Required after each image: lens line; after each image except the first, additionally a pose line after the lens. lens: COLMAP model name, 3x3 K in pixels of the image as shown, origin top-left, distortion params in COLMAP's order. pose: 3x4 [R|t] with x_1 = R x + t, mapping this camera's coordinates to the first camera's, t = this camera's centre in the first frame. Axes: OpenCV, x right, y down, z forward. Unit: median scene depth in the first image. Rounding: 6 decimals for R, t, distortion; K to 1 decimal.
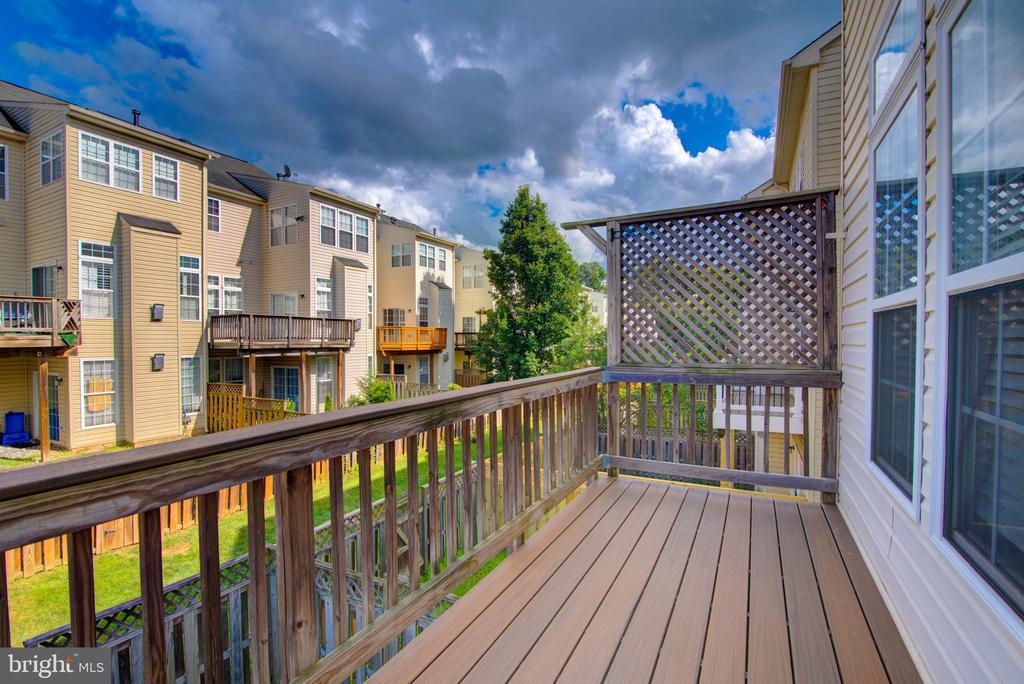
lens RADIAL K [[467.6, 0, 515.0], [0, 467.6, 346.7], [0, 0, 1]] dist [-0.021135, 0.000638]
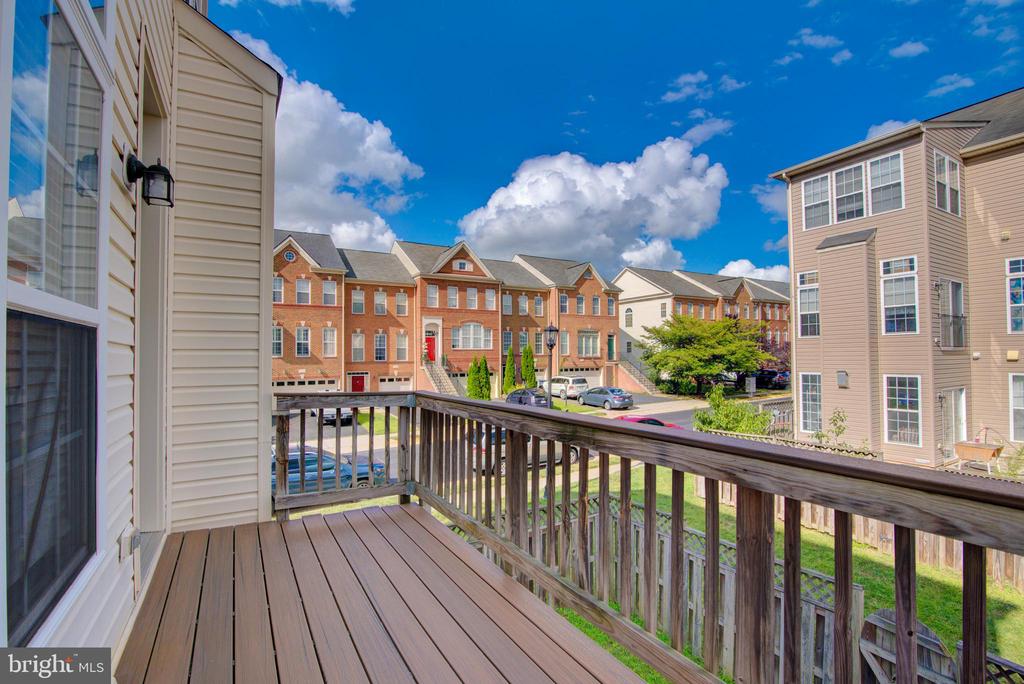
lens RADIAL K [[468.3, 0, 513.6], [0, 468.3, 347.0], [0, 0, 1]] dist [-0.018479, 0.000680]
pose [[-0.524838, -0.007391, -0.851170, 0.563733], [0.005601, 0.999911, -0.012136, -0.012956], [0.851184, -0.011137, -0.524750, 1.051196]]
